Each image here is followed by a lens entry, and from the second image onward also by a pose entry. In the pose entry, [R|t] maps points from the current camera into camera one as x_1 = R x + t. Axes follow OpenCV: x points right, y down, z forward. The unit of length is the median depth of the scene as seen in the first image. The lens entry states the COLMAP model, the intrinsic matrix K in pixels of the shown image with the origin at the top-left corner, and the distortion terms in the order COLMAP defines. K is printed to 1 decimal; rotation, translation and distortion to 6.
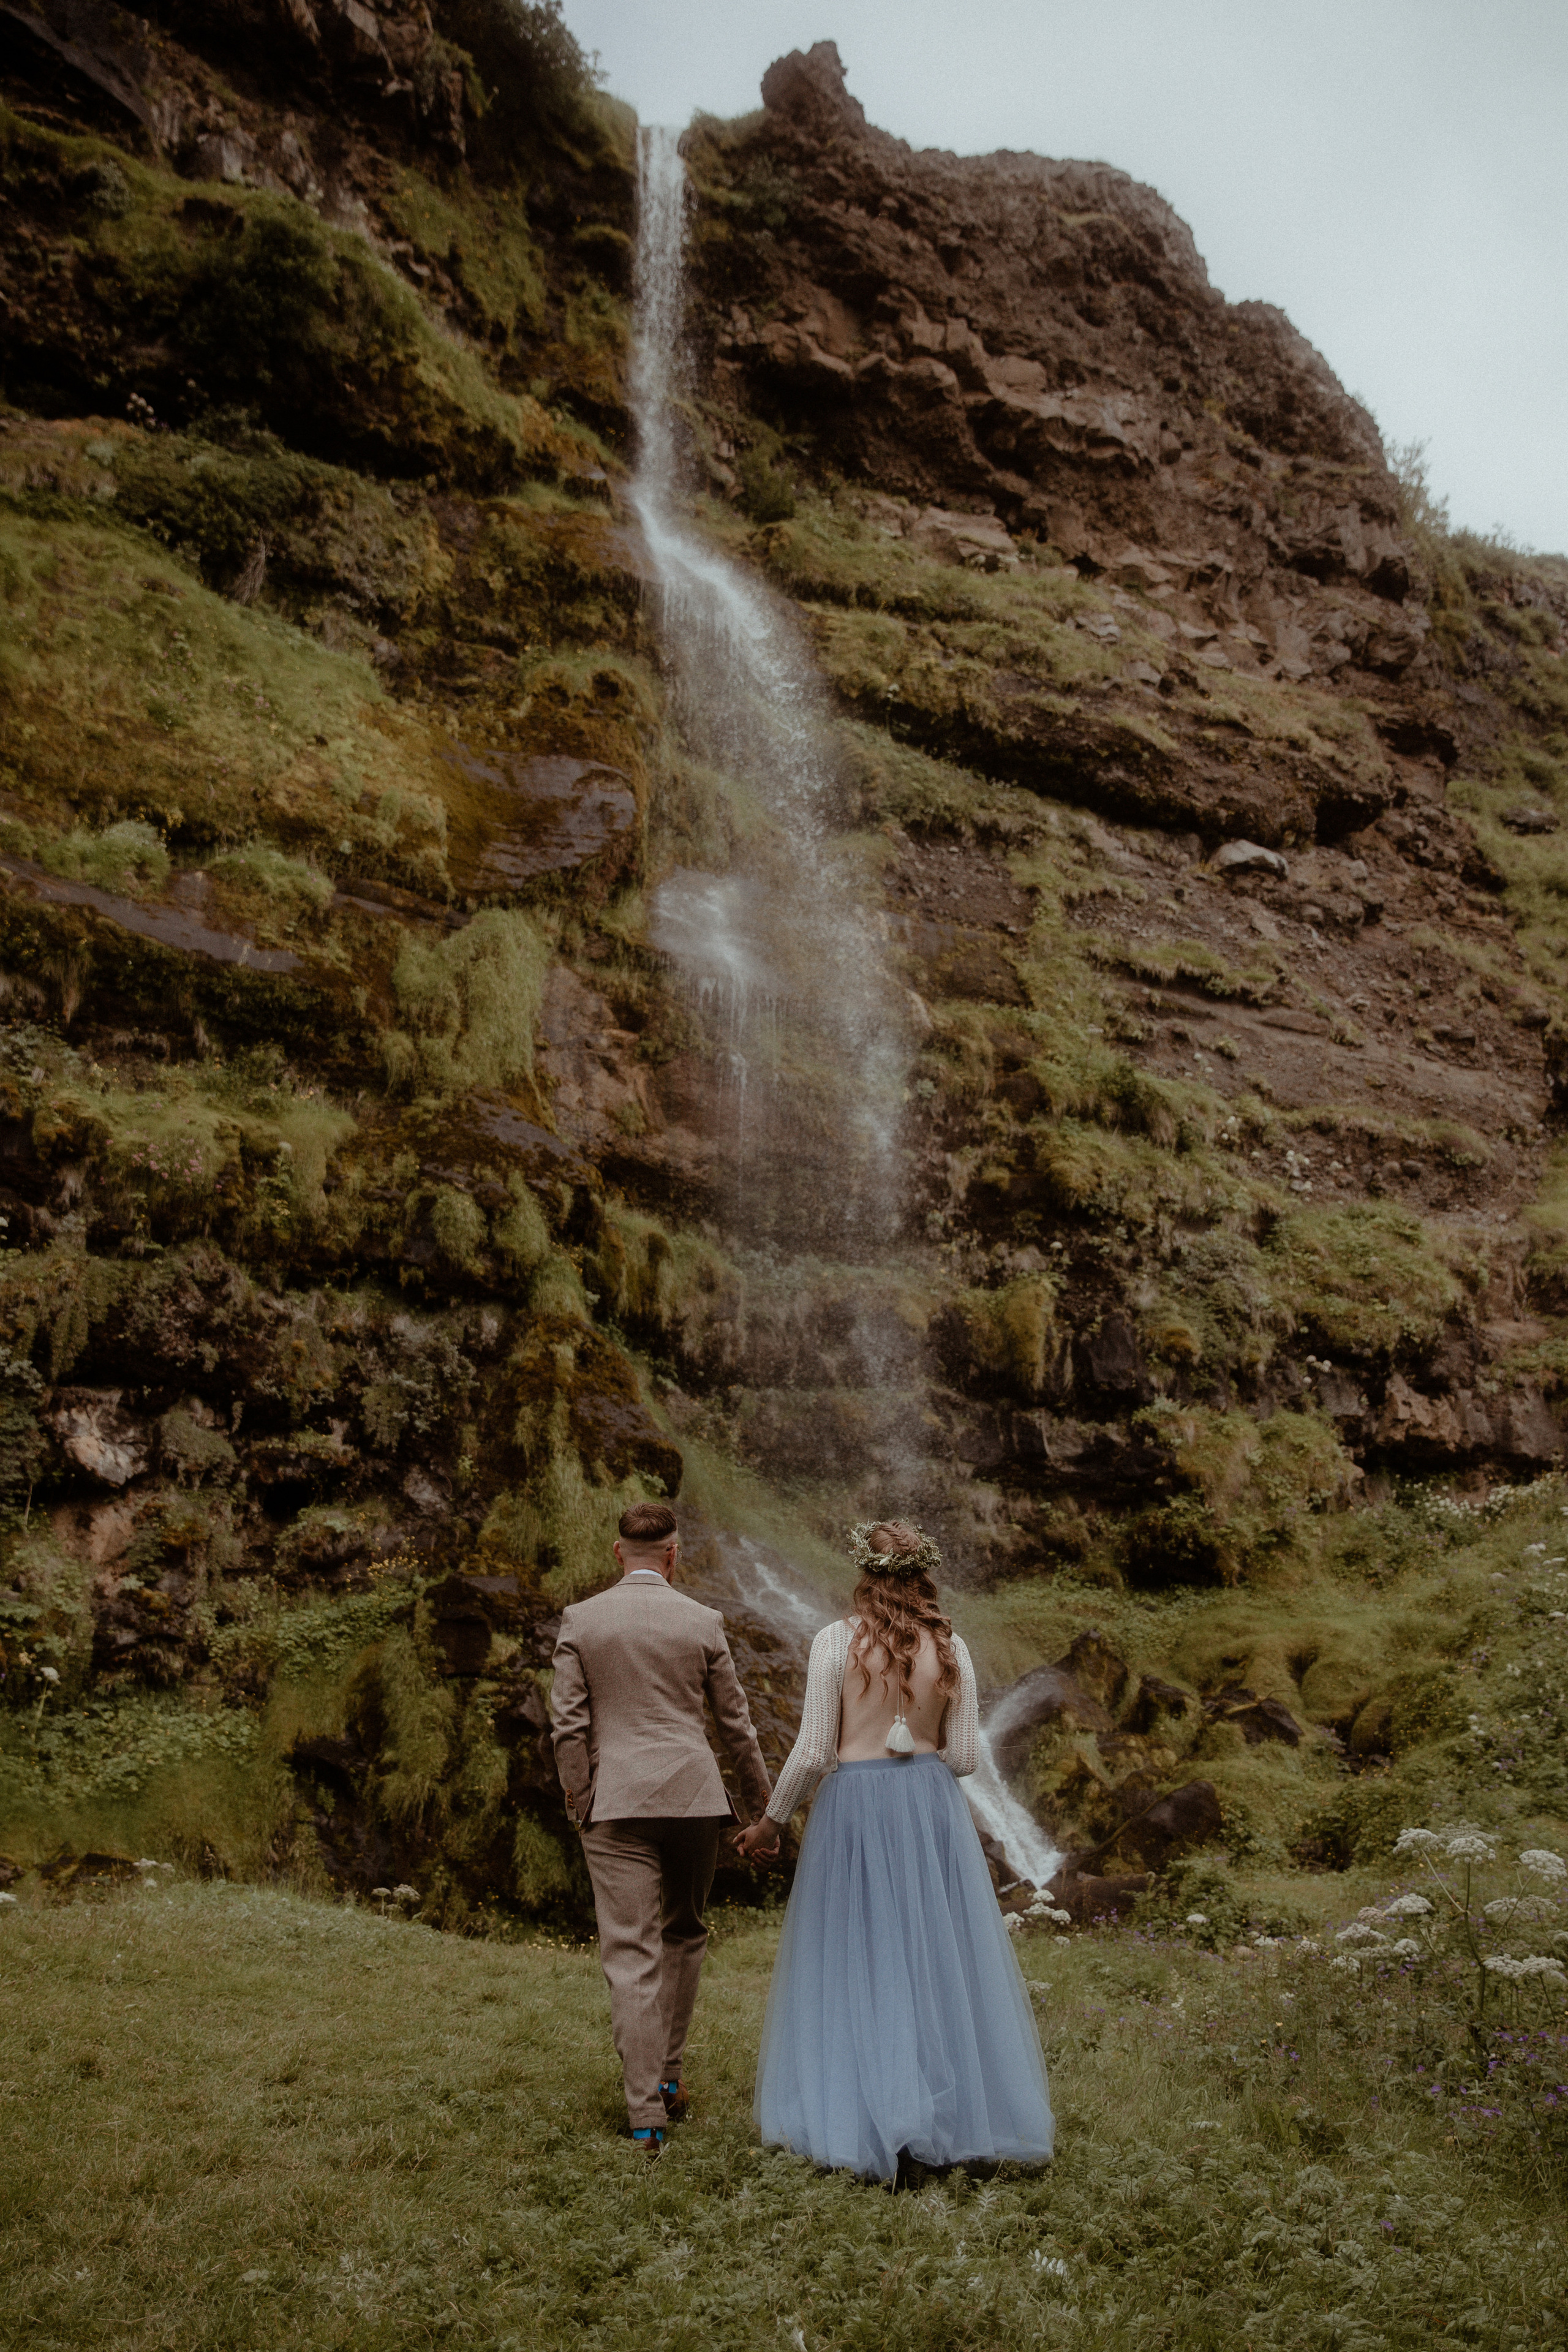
lens RADIAL K [[2130.9, 0, 801.5], [0, 2130.9, 1375.5], [0, 0, 1]] dist [-0.074841, 0.093286]
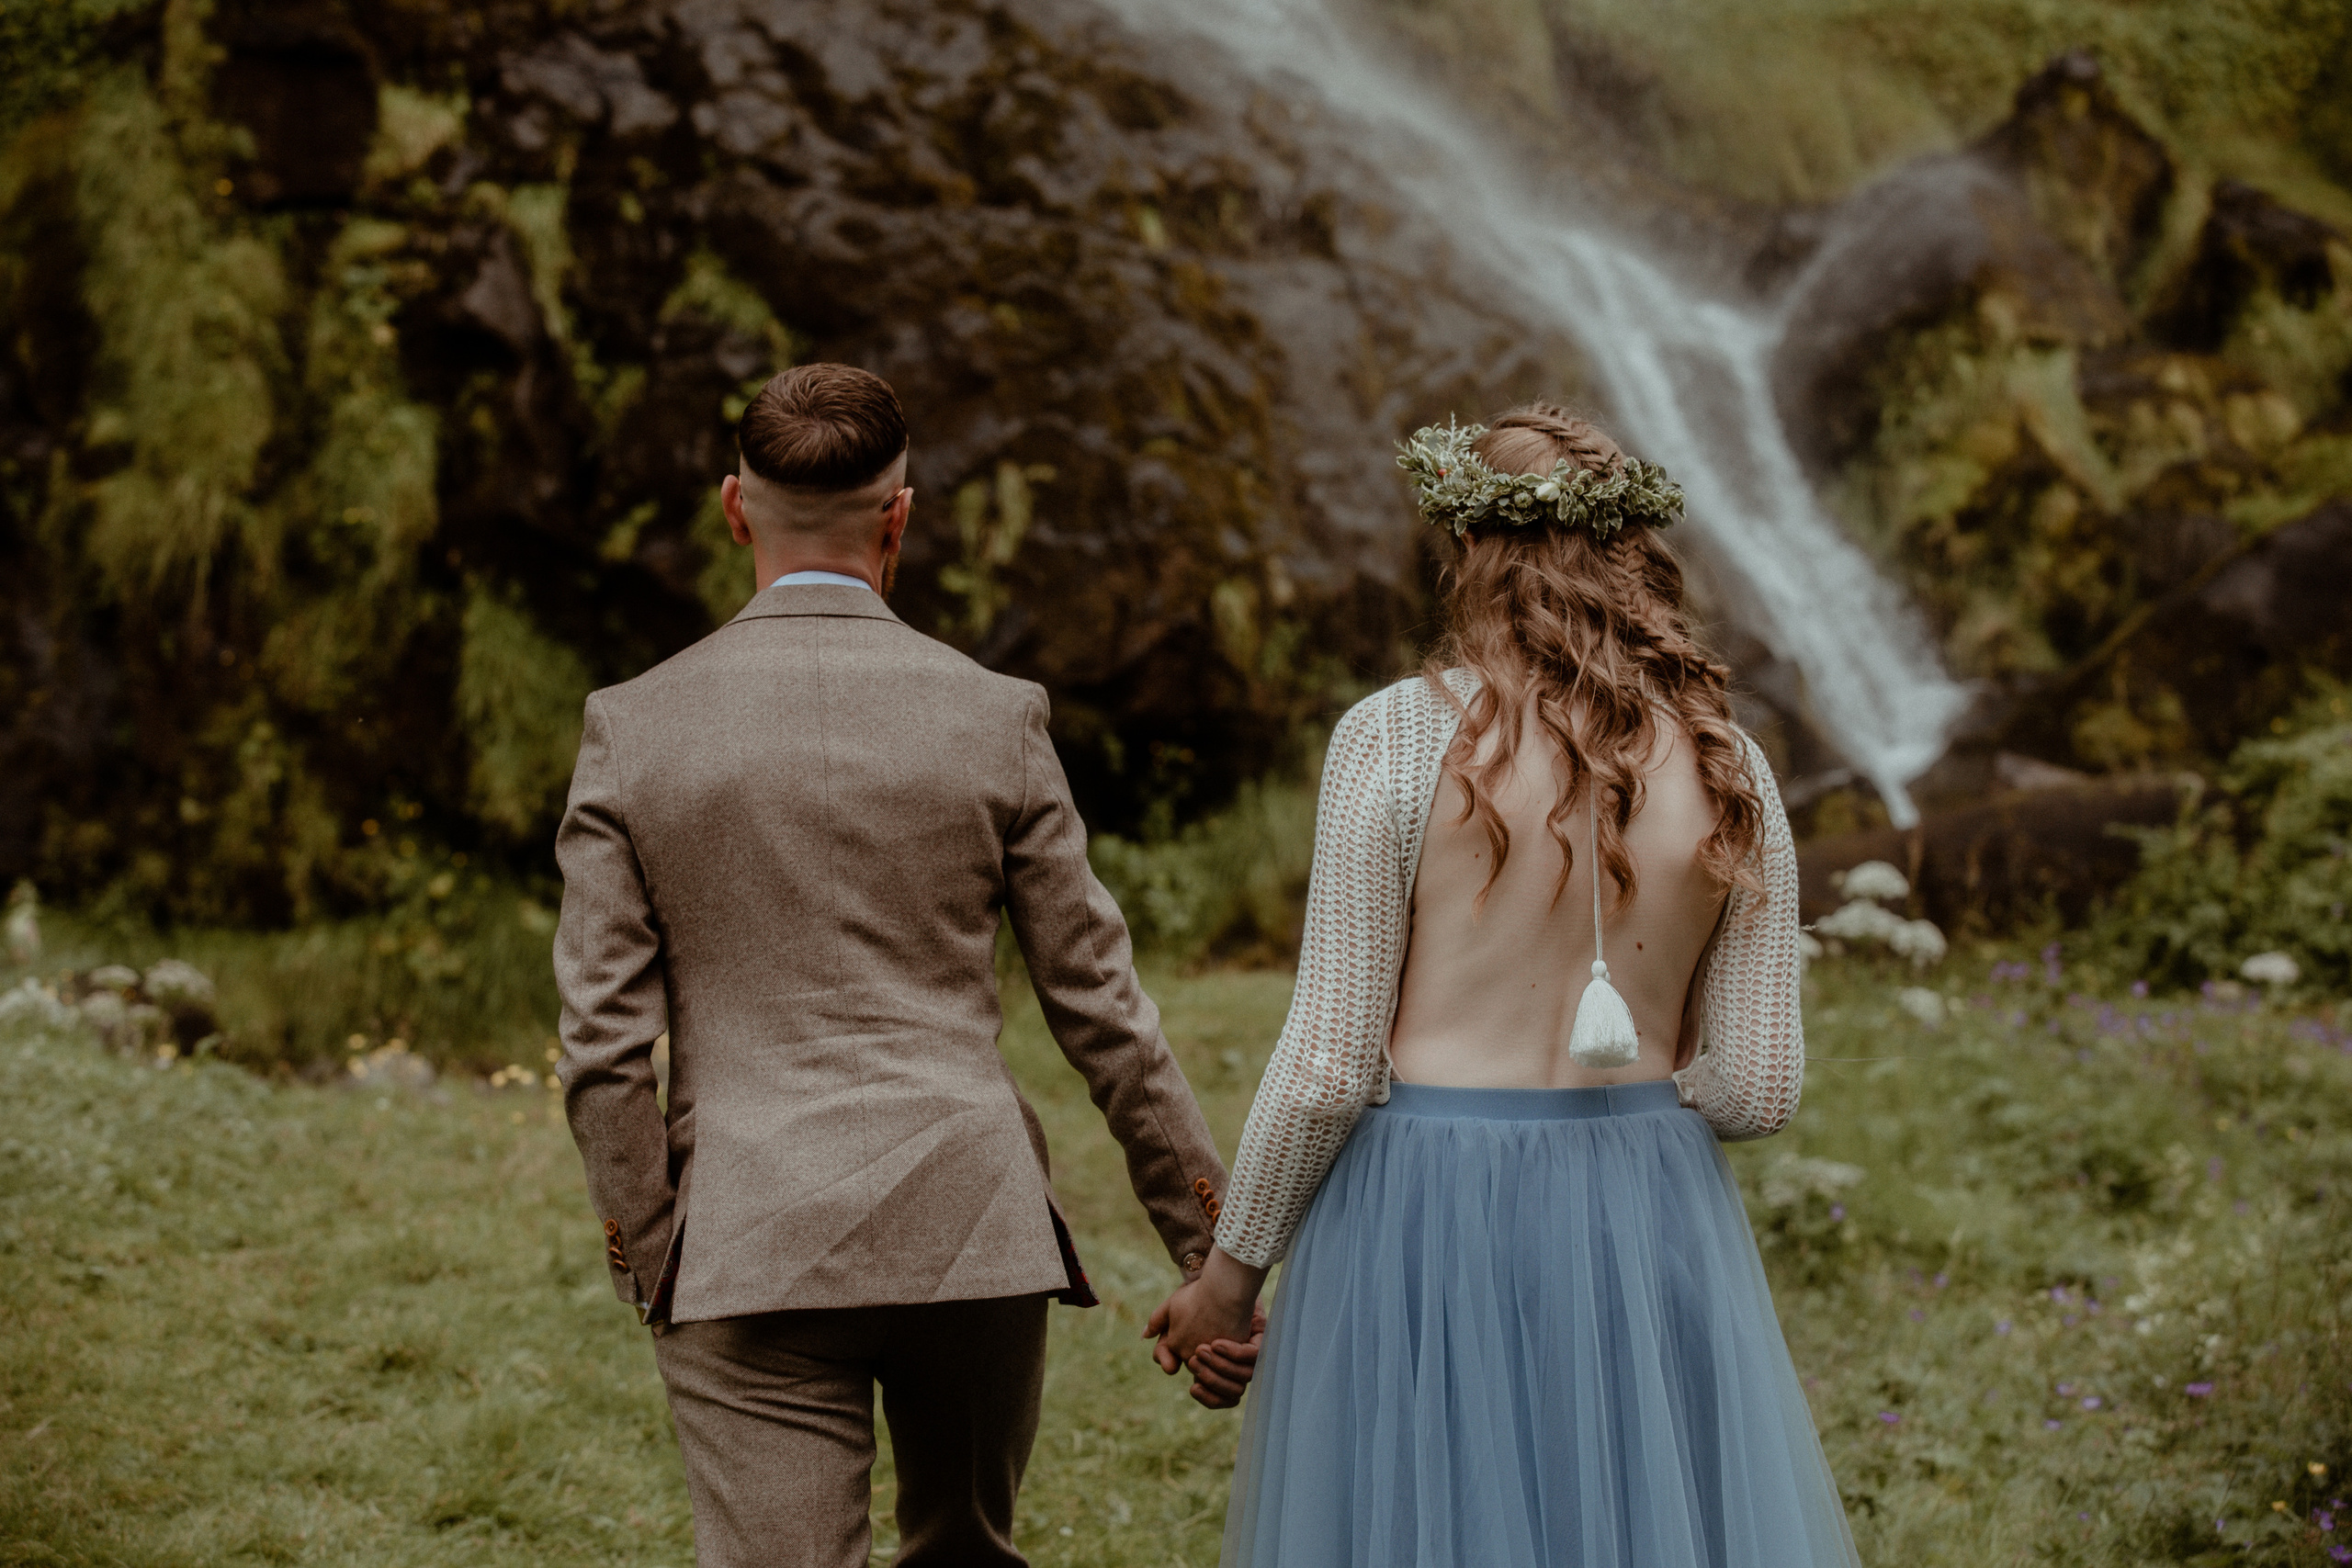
lens RADIAL K [[6262.4, 0, 1134.1], [0, 6262.4, 754.7], [0, 0, 1]] dist [-0.145556, 0.000000]
pose [[0.999734, 0.002477, -0.022939, 0.003873], [0.003410, 0.967442, 0.253068, -0.026192], [0.022819, -0.253079, 0.967176, -0.030010]]
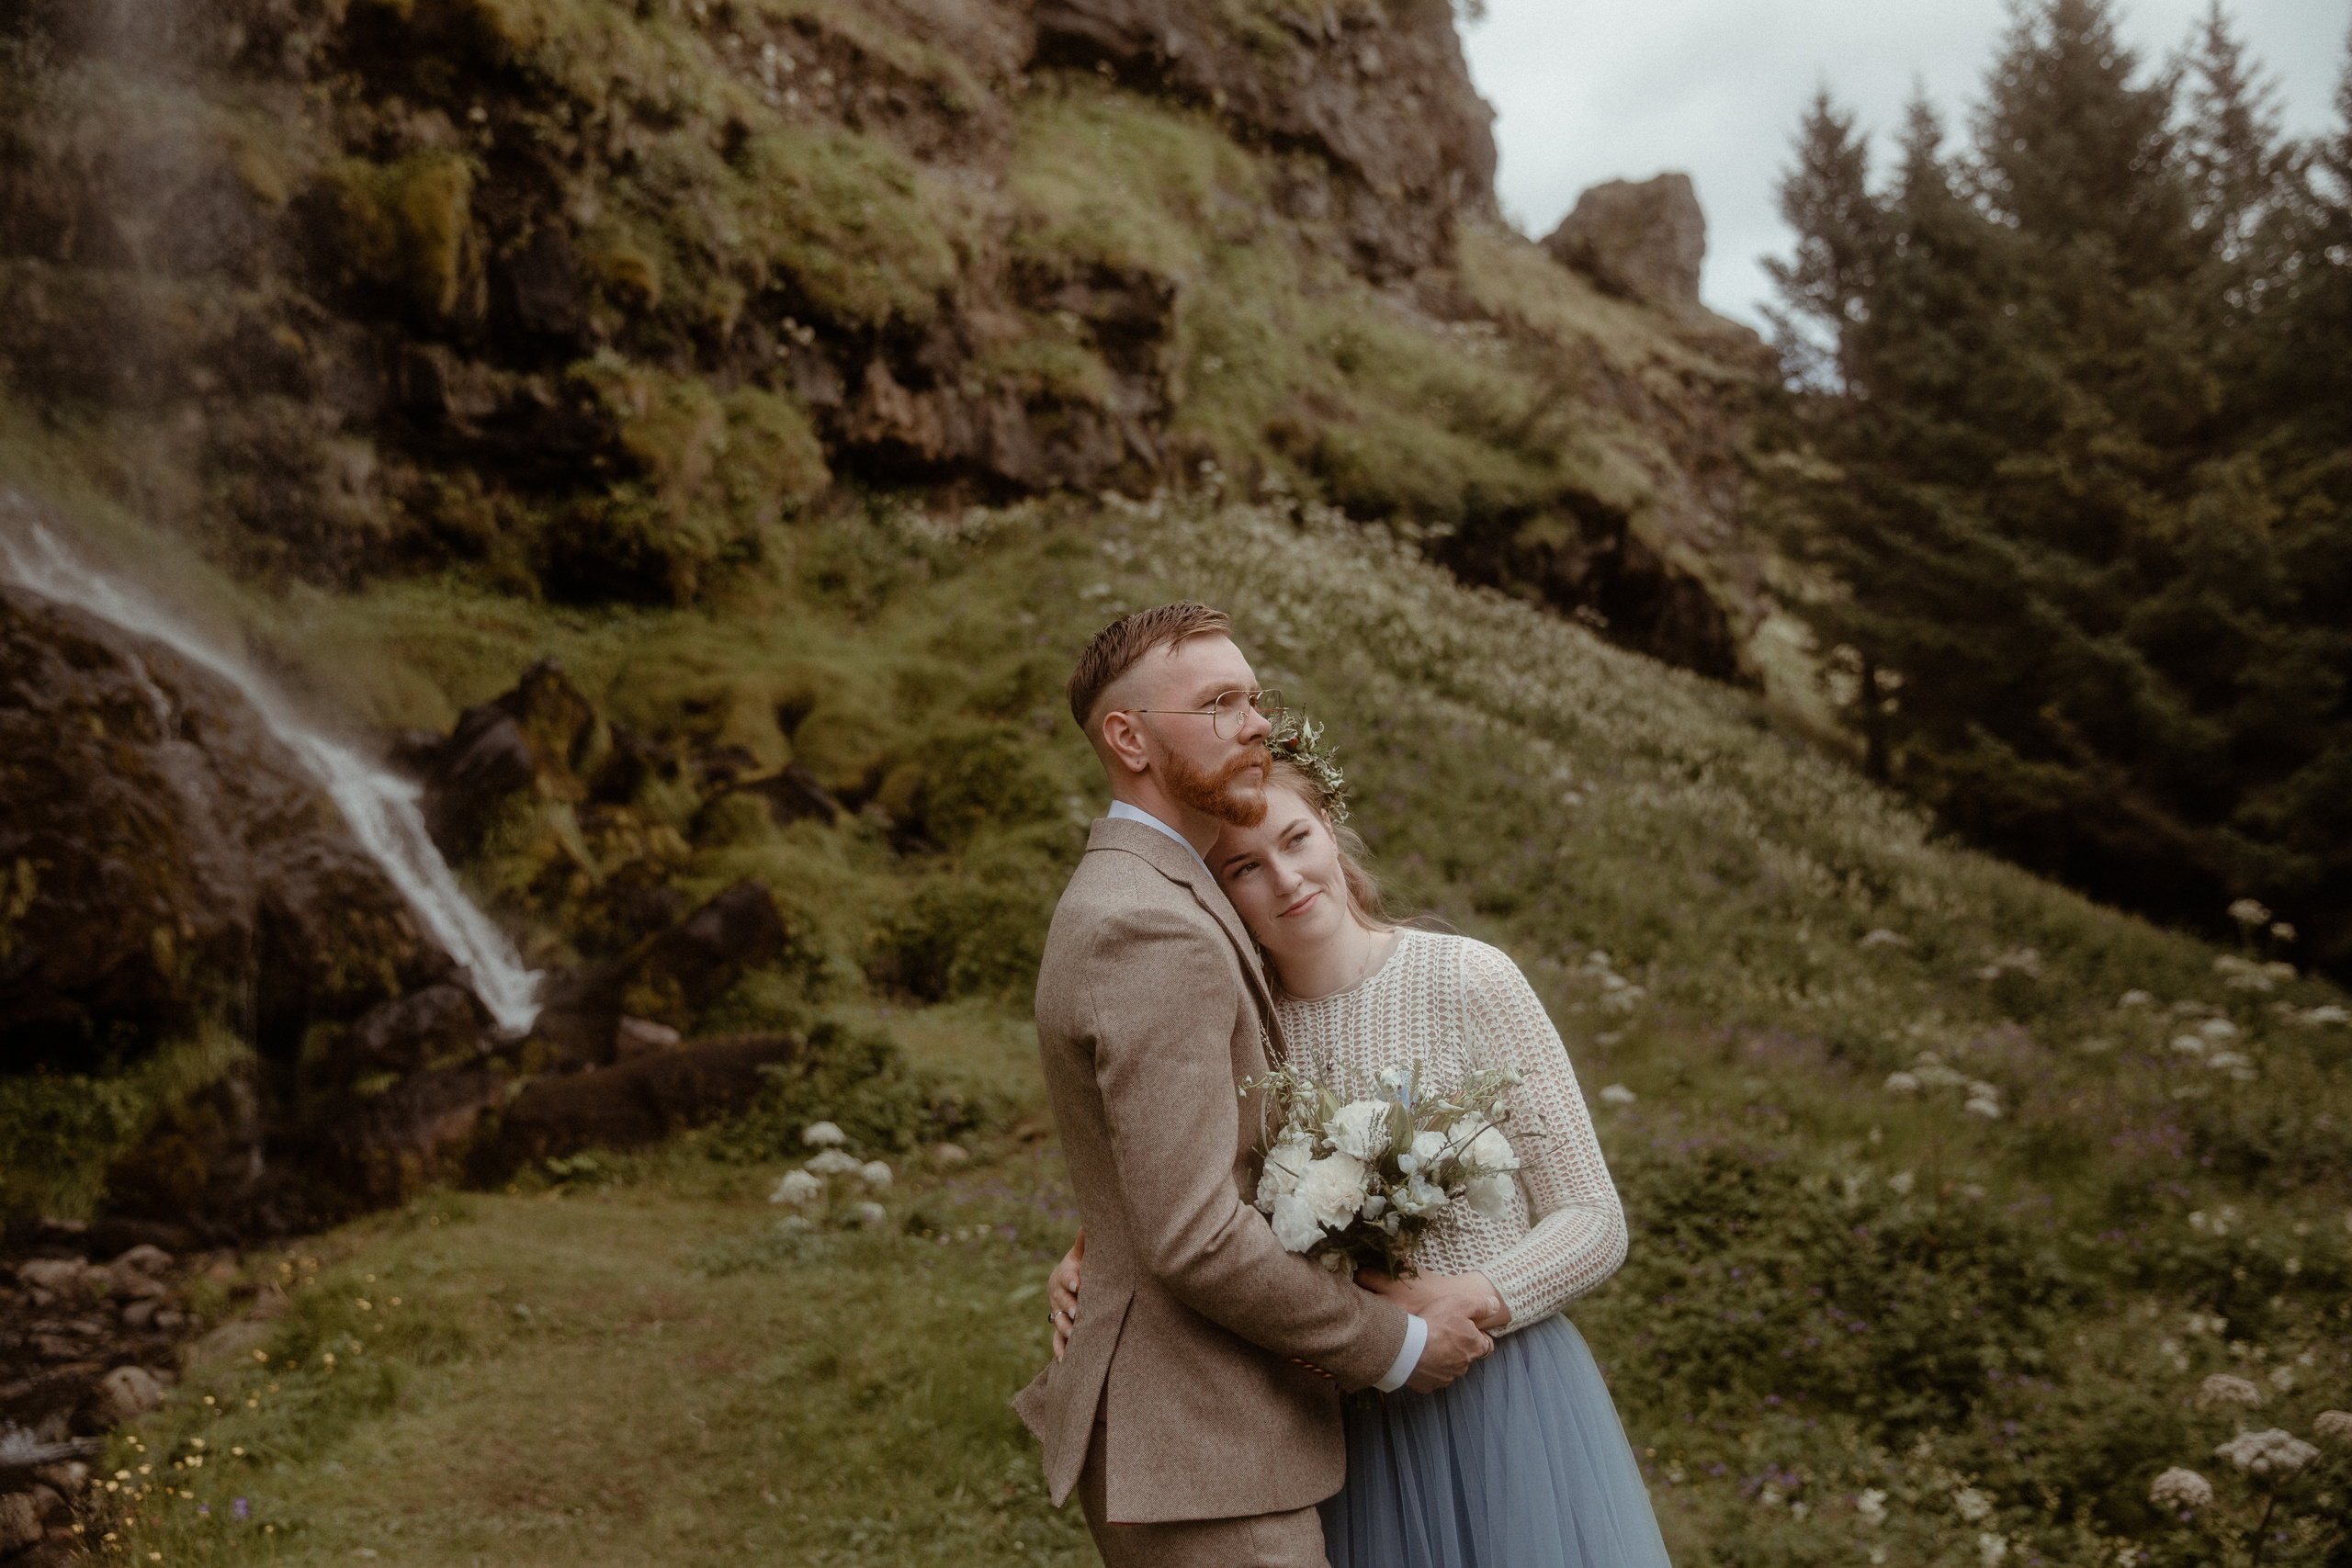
lens RADIAL K [[2290.7, 0, 1170.9], [0, 2290.7, 791.4], [0, 0, 1]] dist [0.022264, 0.000000]
pose [[0.864907, 0.026818, 0.501215, -0.062356], [-0.118234, 0.981358, 0.151518, 0.017867], [-0.487808, -0.190310, 0.851954, 0.193393]]
